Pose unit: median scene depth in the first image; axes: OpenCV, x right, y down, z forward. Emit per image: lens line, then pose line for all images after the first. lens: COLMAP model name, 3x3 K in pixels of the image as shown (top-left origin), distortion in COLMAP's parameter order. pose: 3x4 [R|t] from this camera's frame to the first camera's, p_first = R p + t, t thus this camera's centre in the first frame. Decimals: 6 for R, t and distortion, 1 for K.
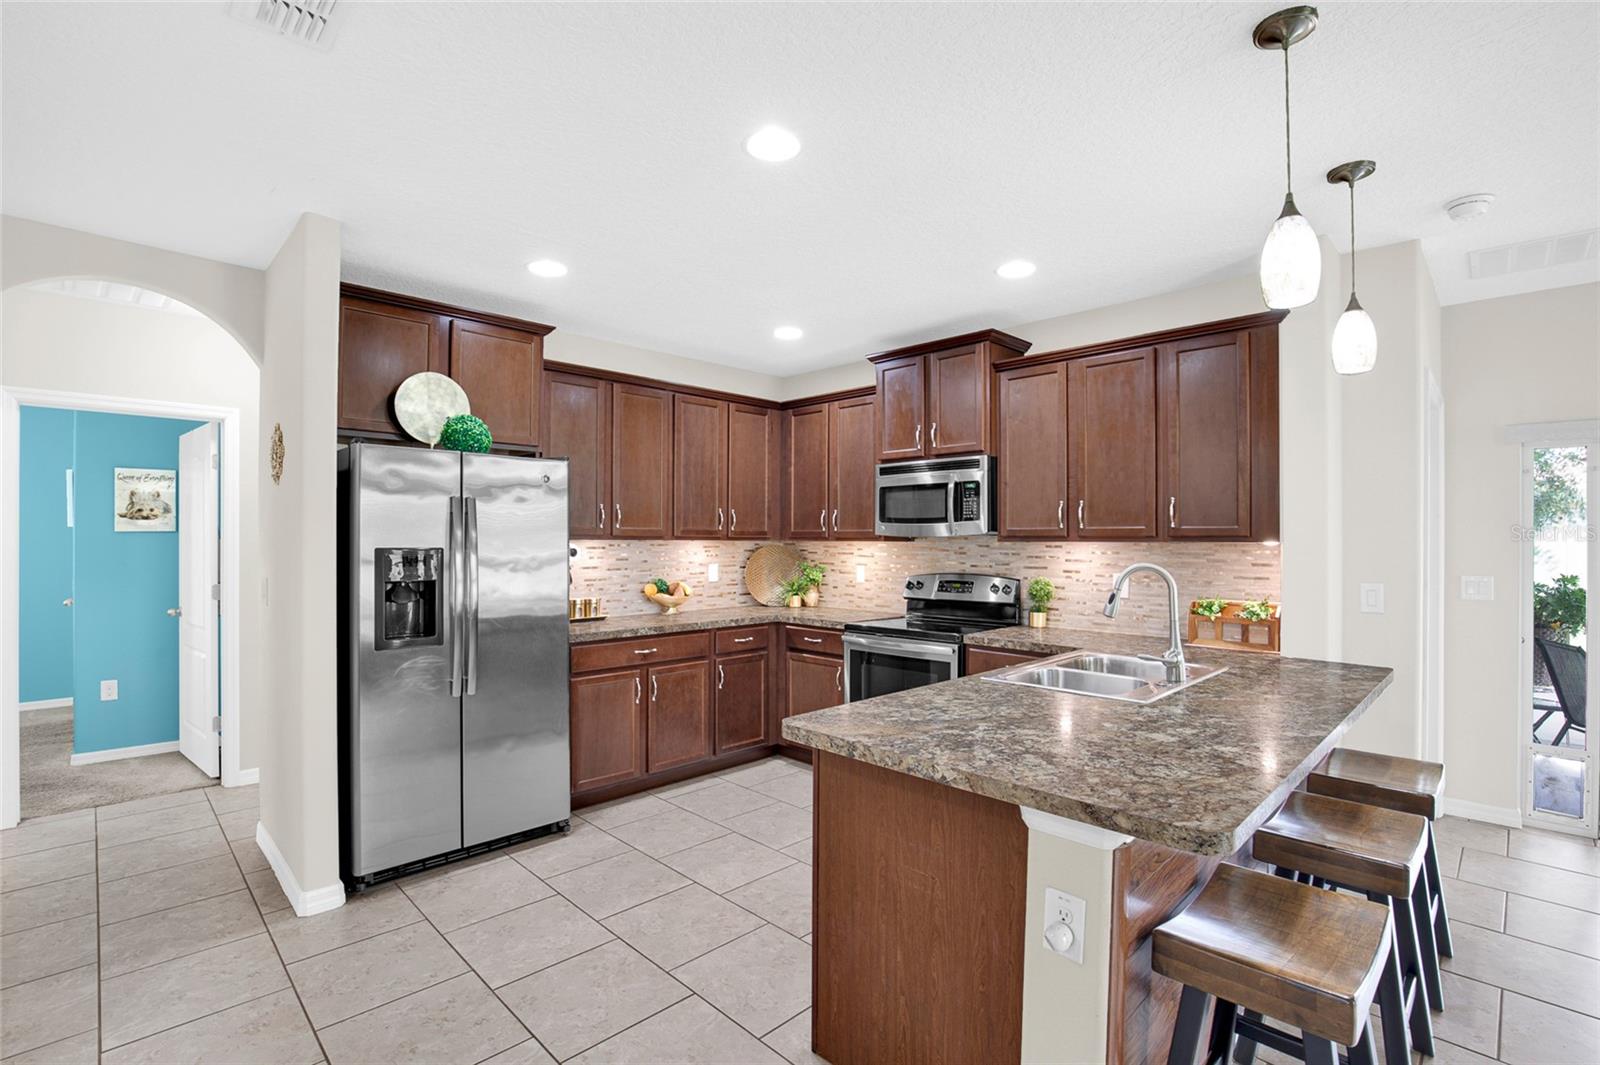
lens RADIAL K [[741.9, 0, 804.1], [0, 741.9, 531.4], [0, 0, 1]] dist [-0.031217, 0.001558]
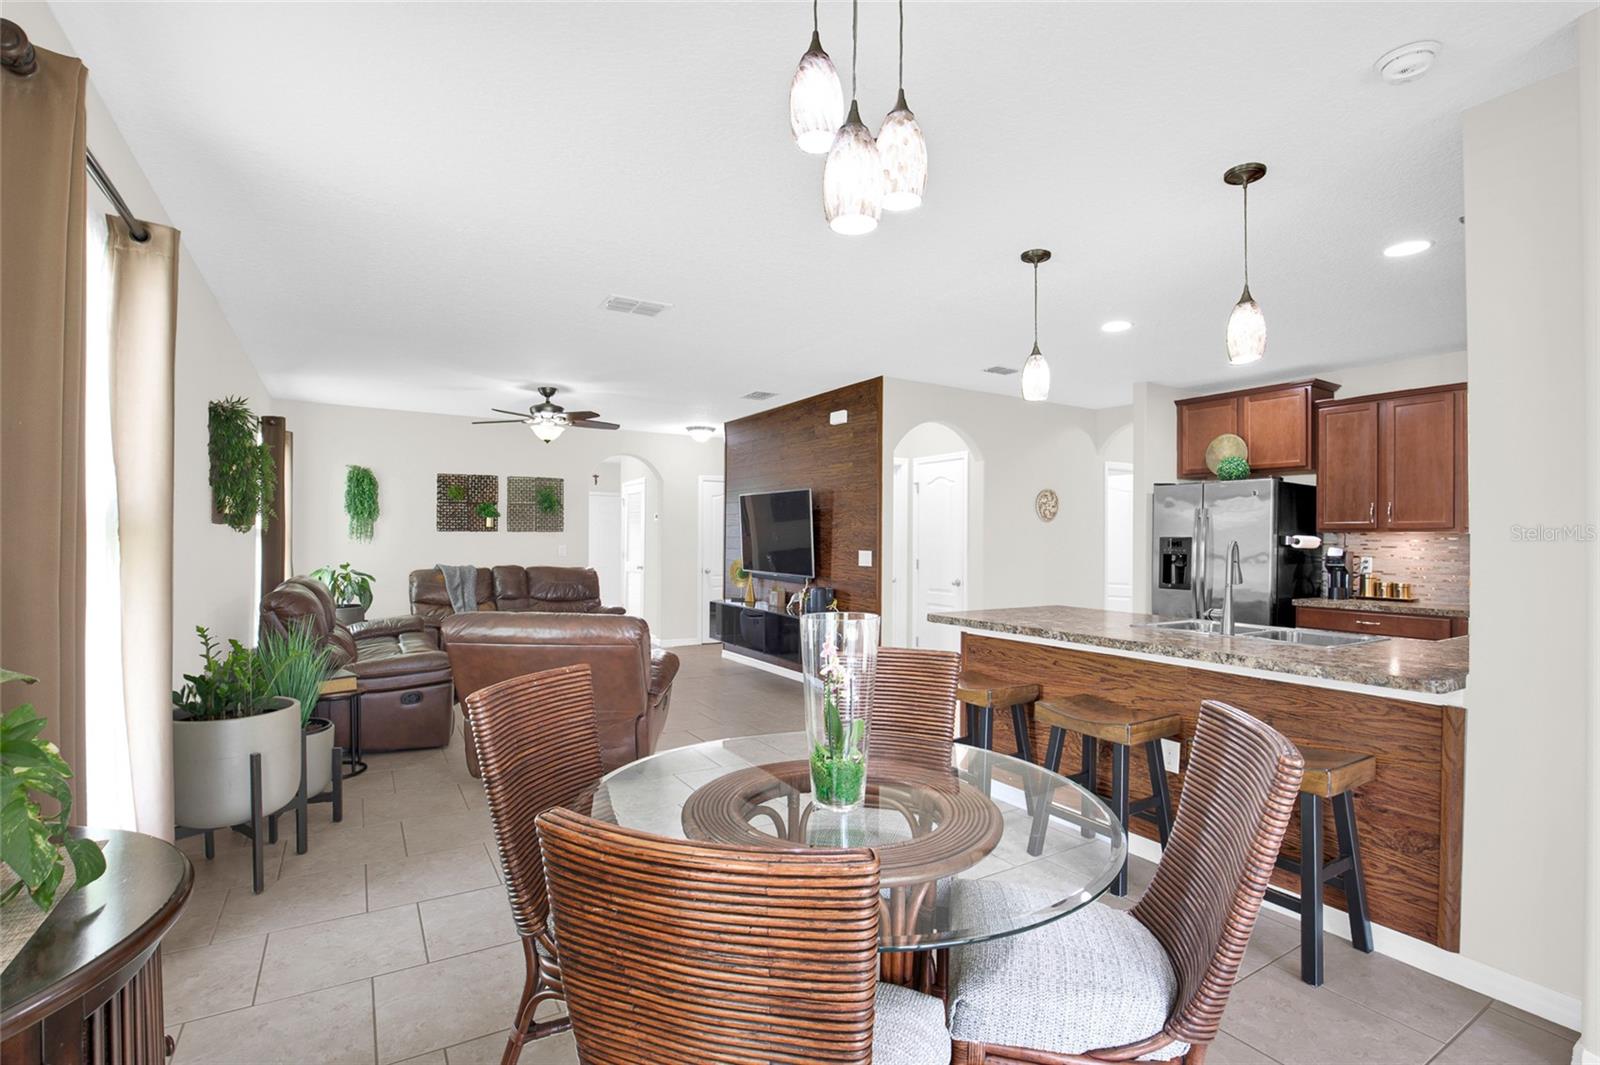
lens RADIAL K [[741.9, 0, 800.1], [0, 741.9, 530.3], [0, 0, 1]] dist [-0.031217, 0.001558]
pose [[-0.236920, -0.017862, -0.971365, 1.098731], [0.001153, 0.999825, -0.018667, 0.029047], [0.971528, -0.005542, -0.236858, 0.348988]]
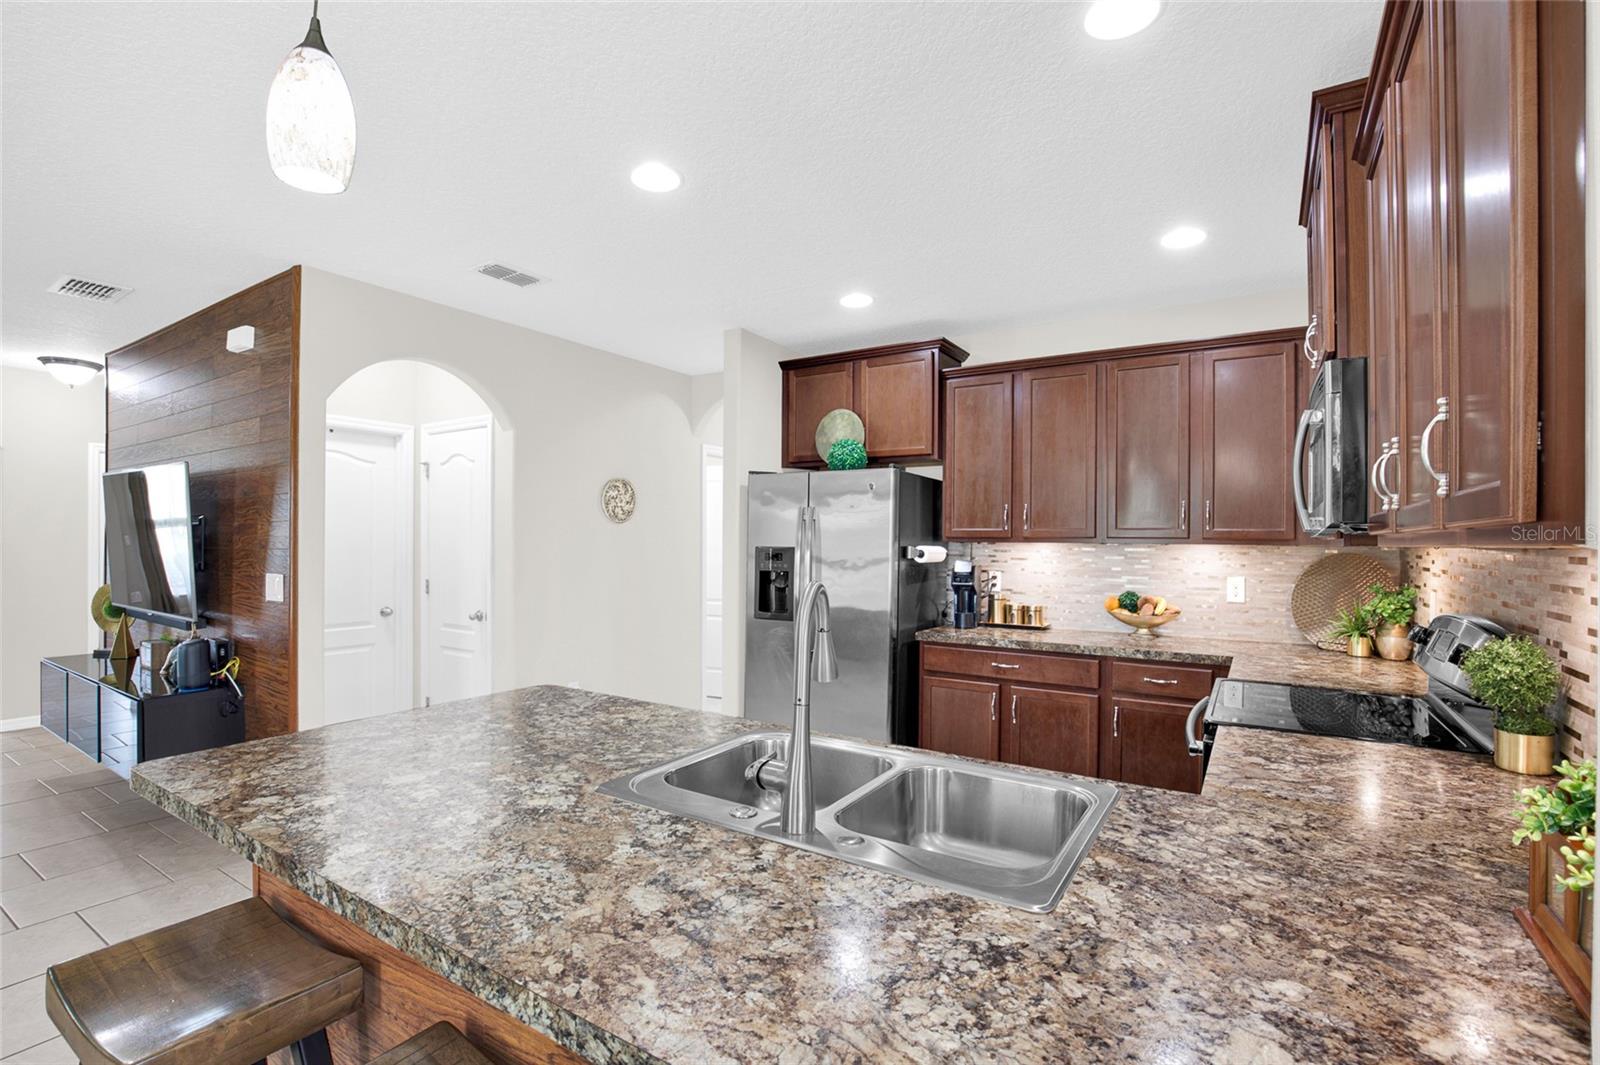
lens RADIAL K [[741.9, 0, 800.0], [0, 741.9, 533.7], [0, 0, 1]] dist [-0.031217, 0.001558]
pose [[0.204638, -0.011664, -0.978768, 0.576727], [0.004290, 0.999930, -0.011020, 0.009752], [0.978828, -0.001944, 0.204674, 0.533352]]
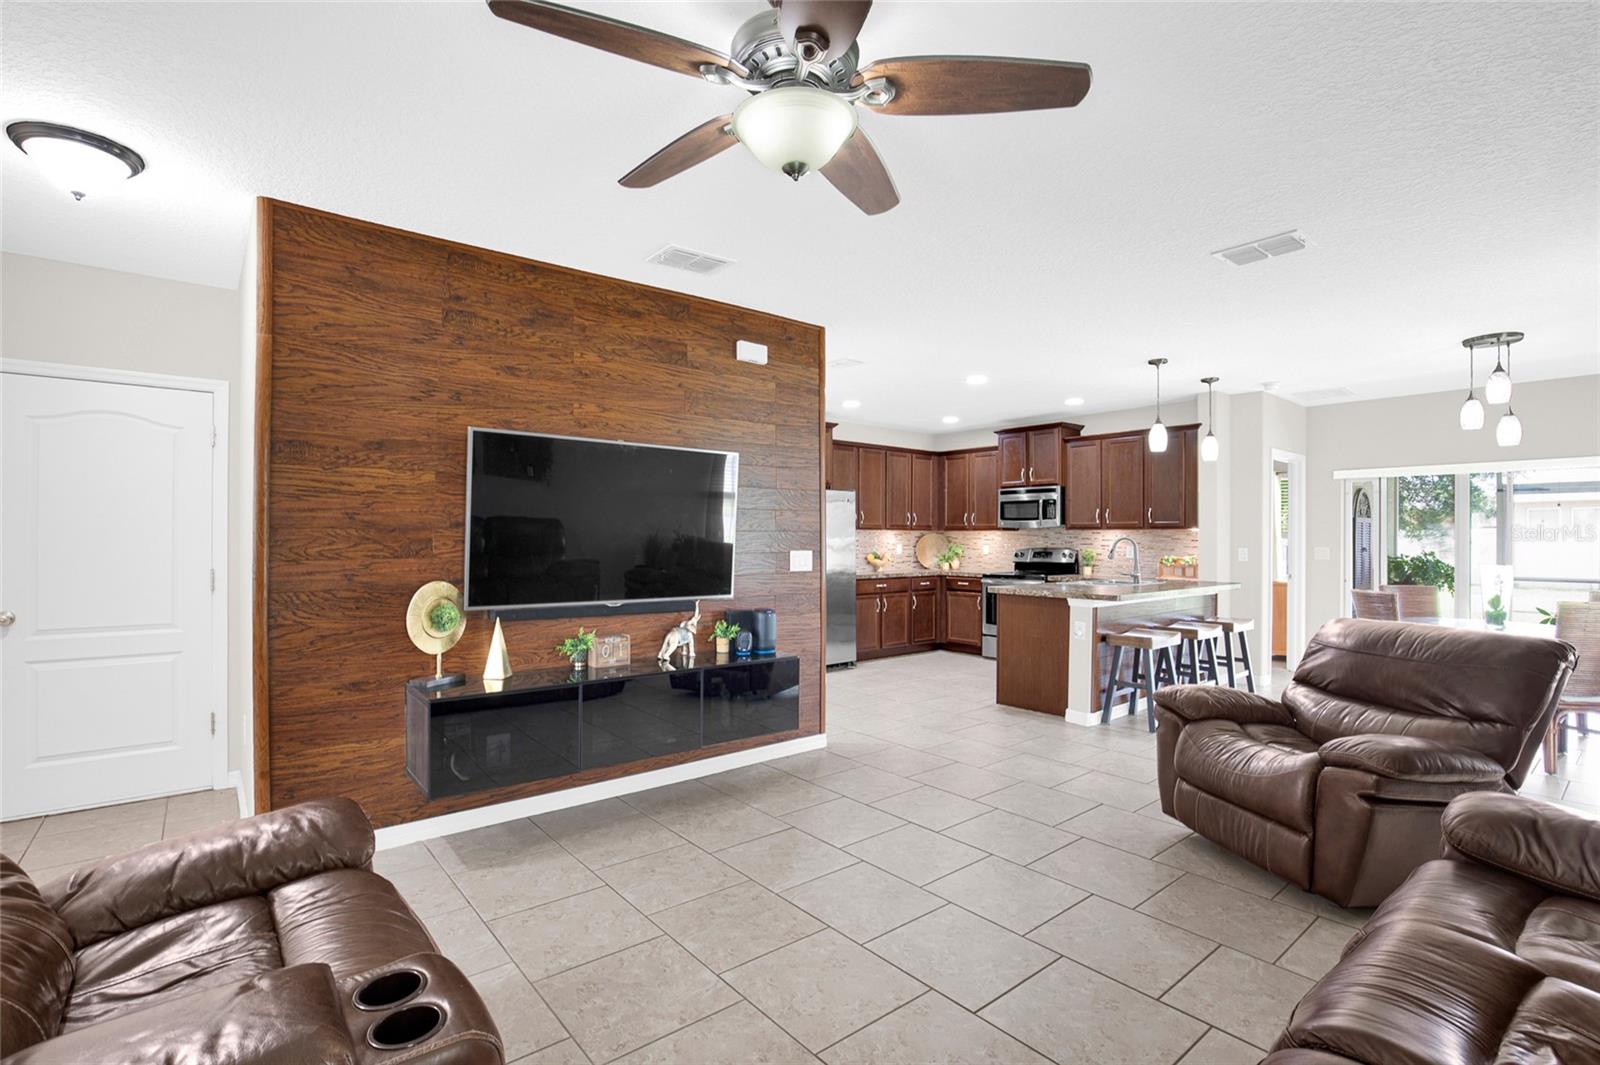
lens RADIAL K [[741.9, 0, 778.2], [0, 741.9, 532.3], [0, 0, 1]] dist [-0.031217, 0.001558]
pose [[0.991936, 0.000894, -0.126738, -0.219852], [-0.000550, 0.999996, 0.002744, 0.013485], [0.126740, -0.002652, 0.991932, -0.929230]]
